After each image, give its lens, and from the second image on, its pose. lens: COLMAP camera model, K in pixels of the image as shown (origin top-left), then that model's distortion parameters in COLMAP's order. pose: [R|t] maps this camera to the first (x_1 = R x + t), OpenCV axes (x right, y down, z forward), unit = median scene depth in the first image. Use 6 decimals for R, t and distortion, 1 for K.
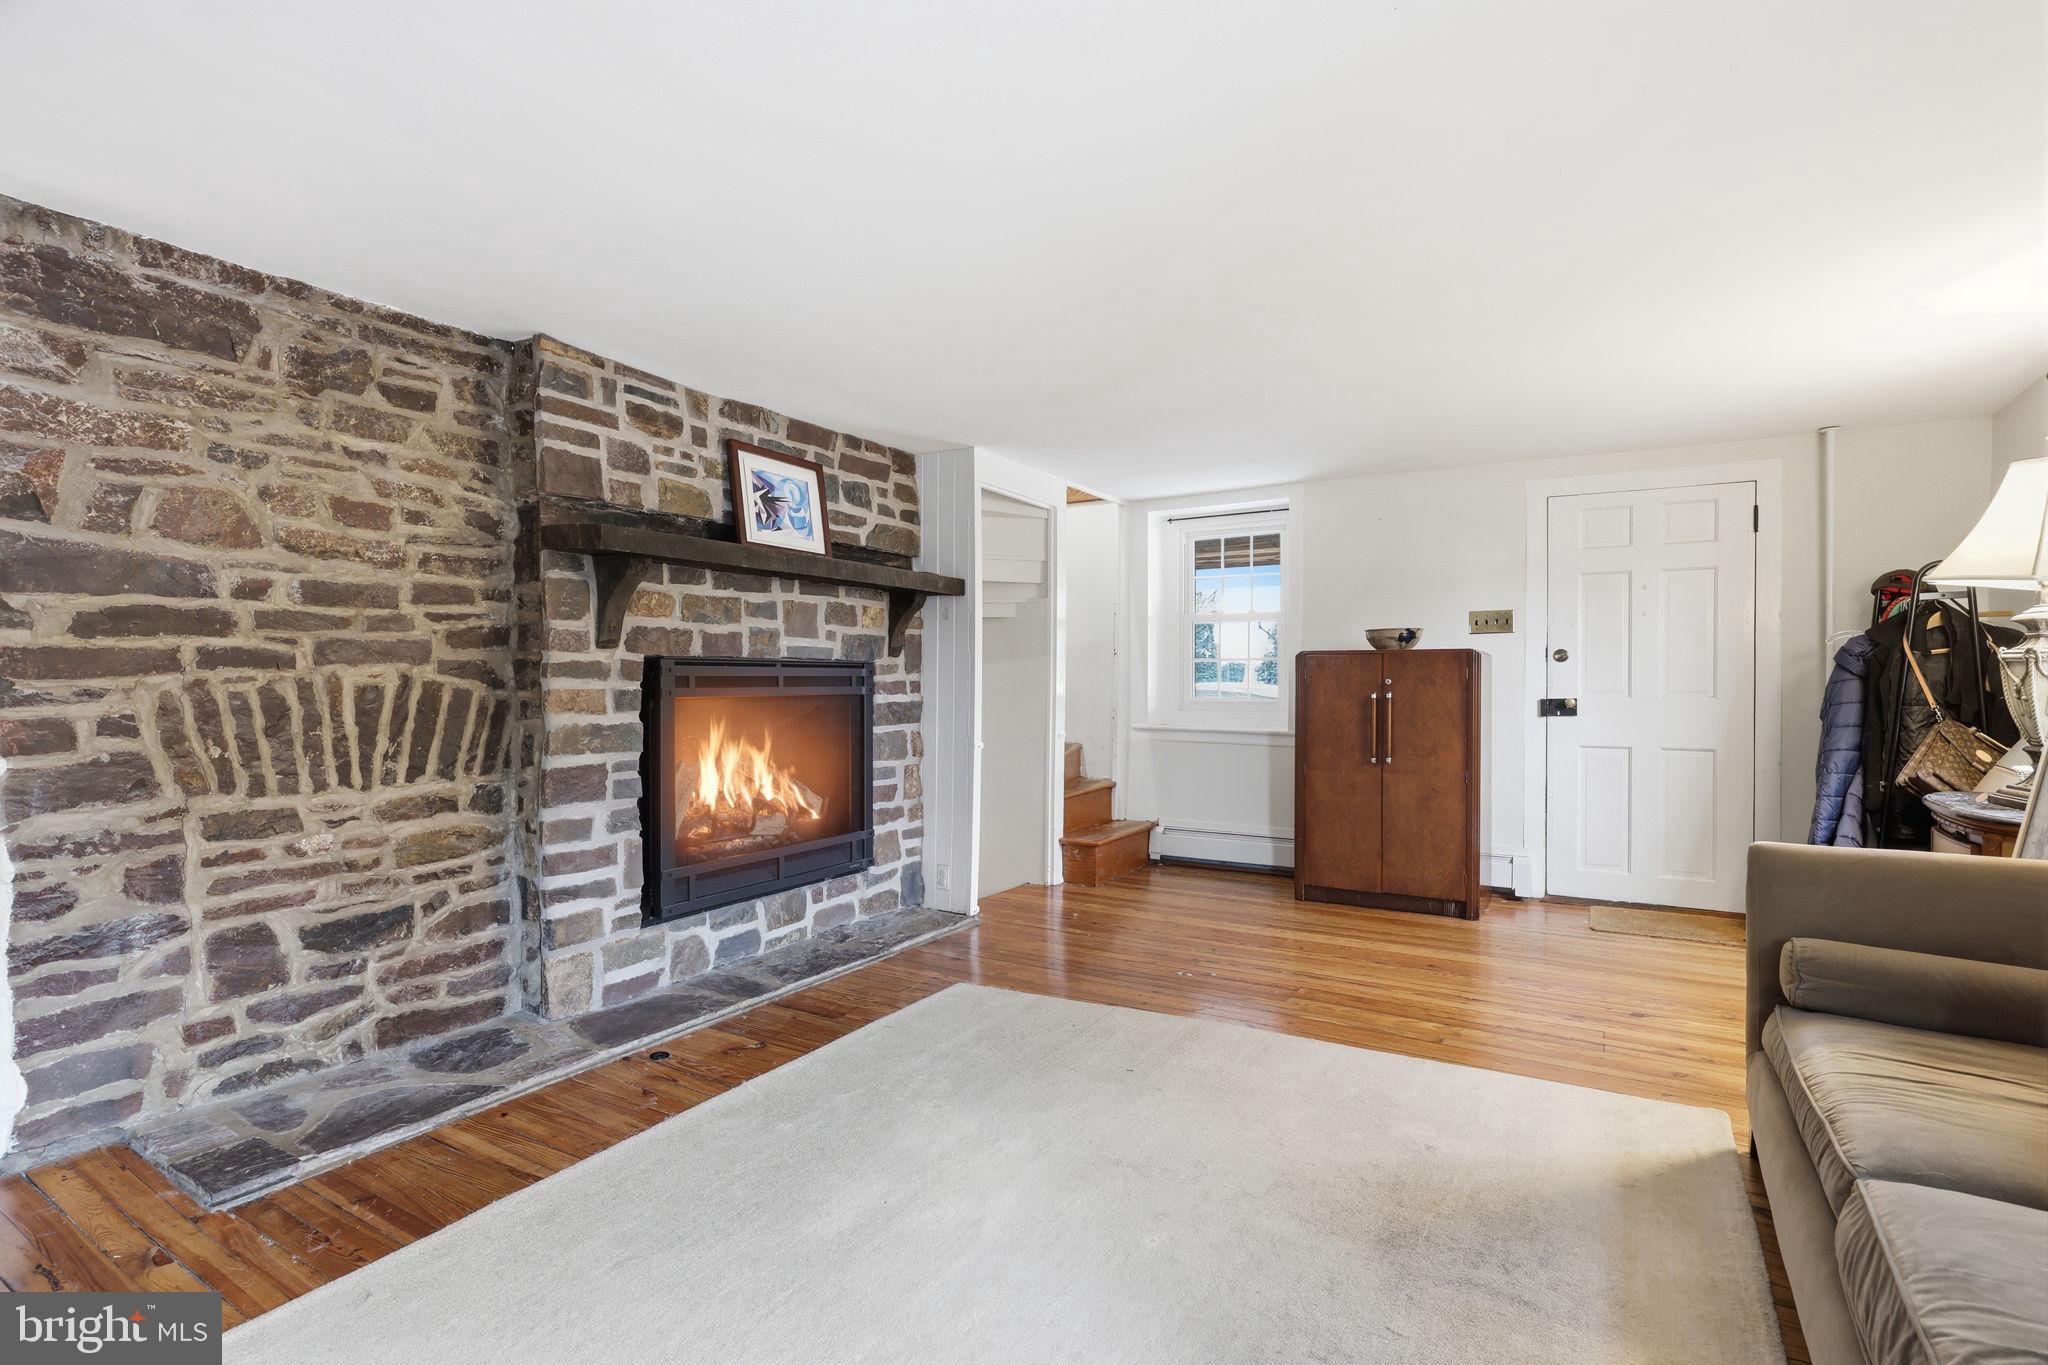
lens RADIAL K [[1013.9, 0, 1032.4], [0, 1013.9, 685.1], [0, 0, 1]] dist [0.011081, -0.000201]
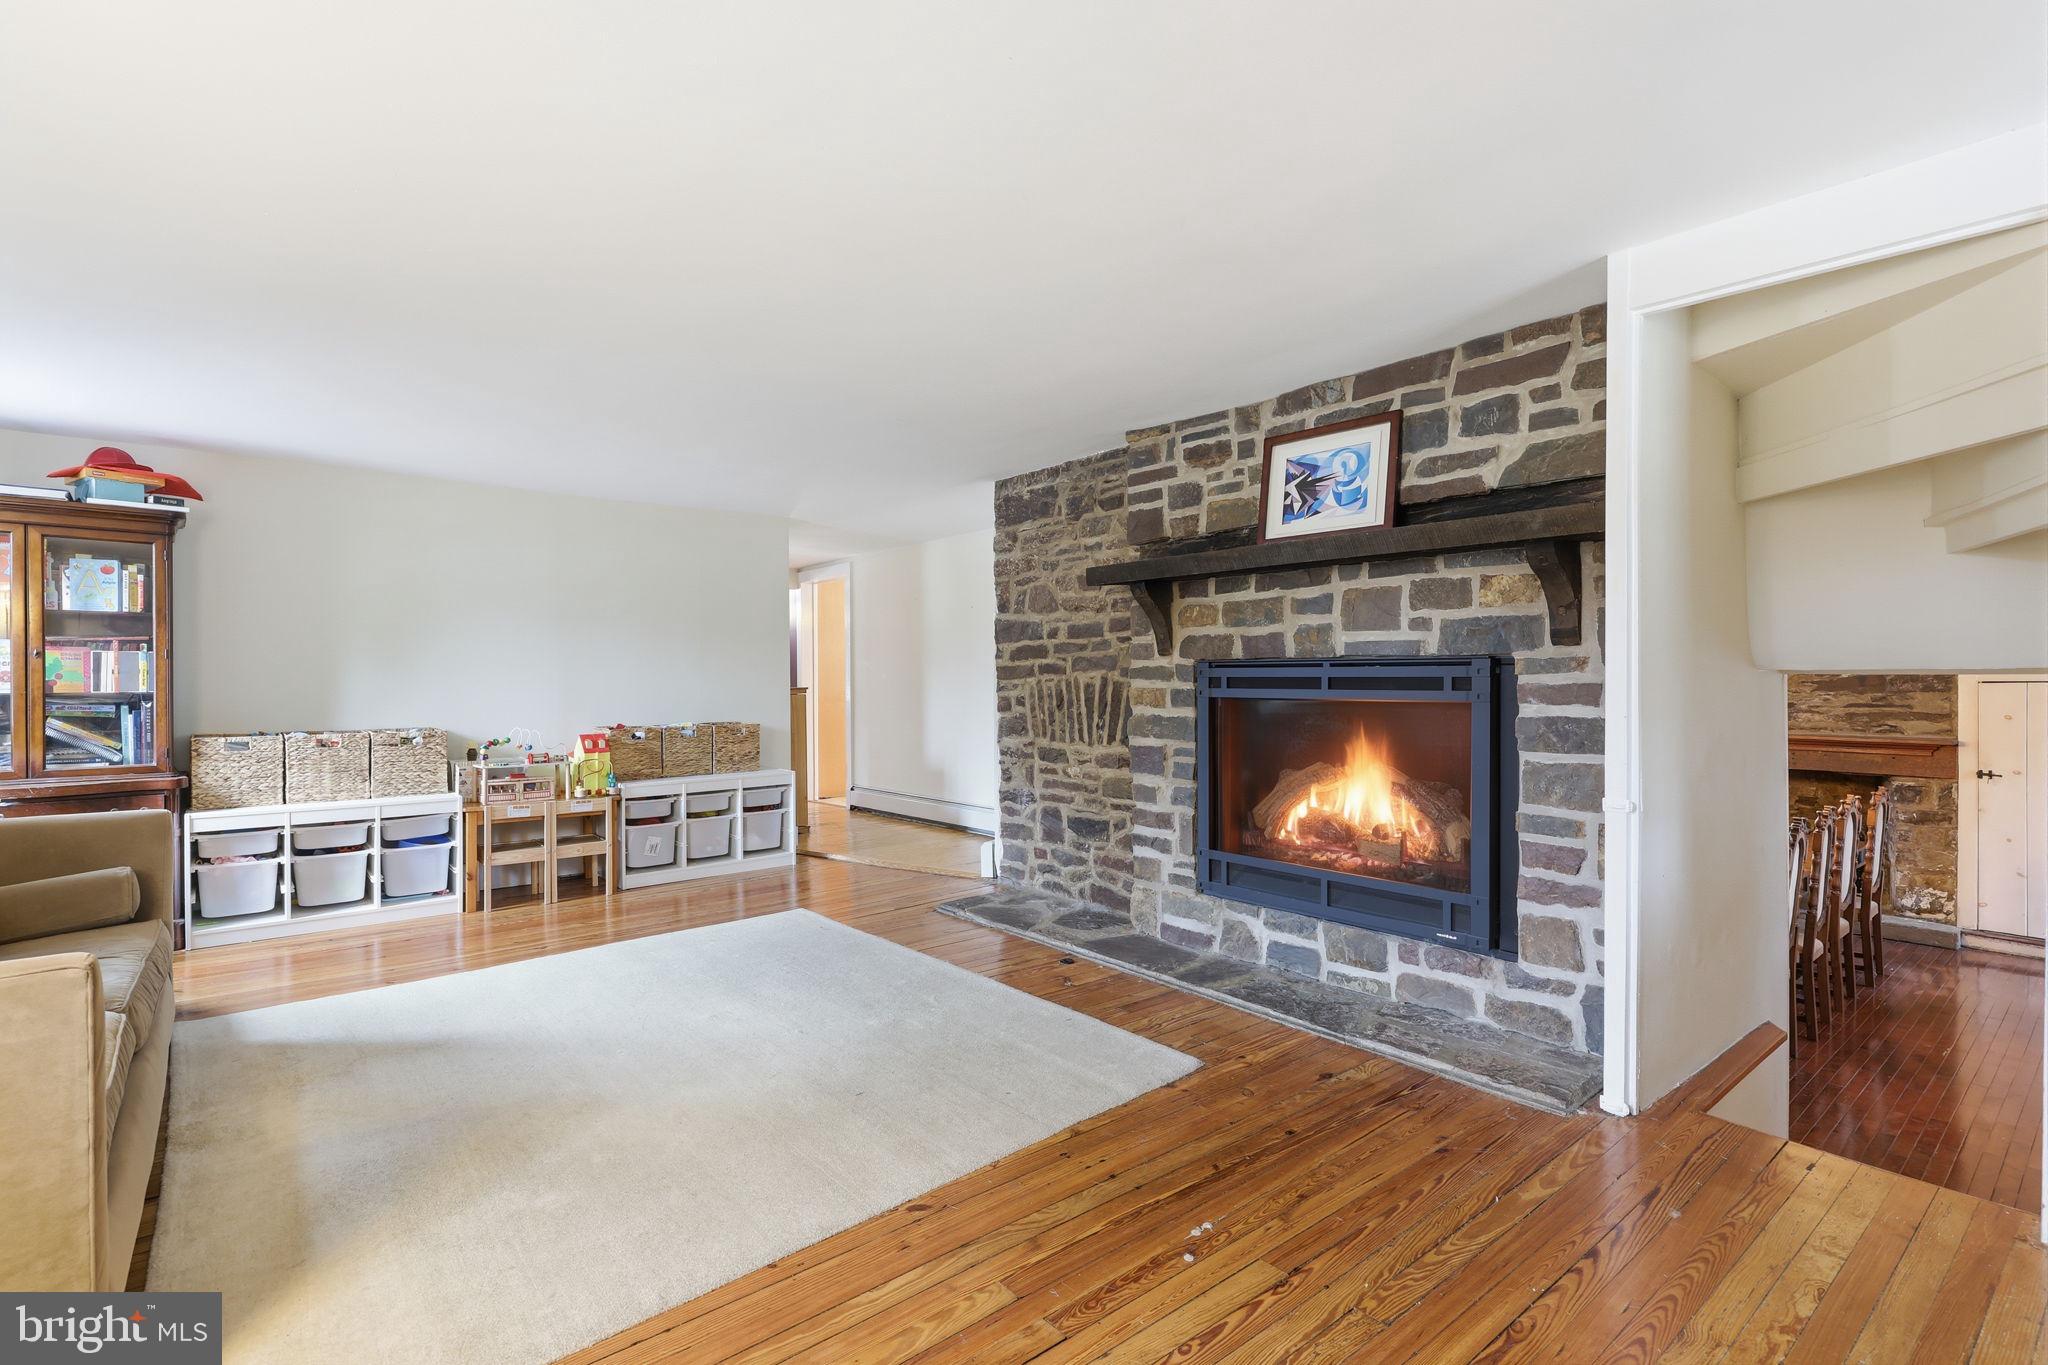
lens RADIAL K [[951.7, 0, 1009.7], [0, 951.7, 686.5], [0, 0, 1]] dist [0.002835, 0.000717]
pose [[-0.348554, 0.010767, -0.937227, 0.733402], [-0.002535, 0.999920, 0.012430, -0.011926], [0.937285, 0.006709, -0.348499, 1.200814]]
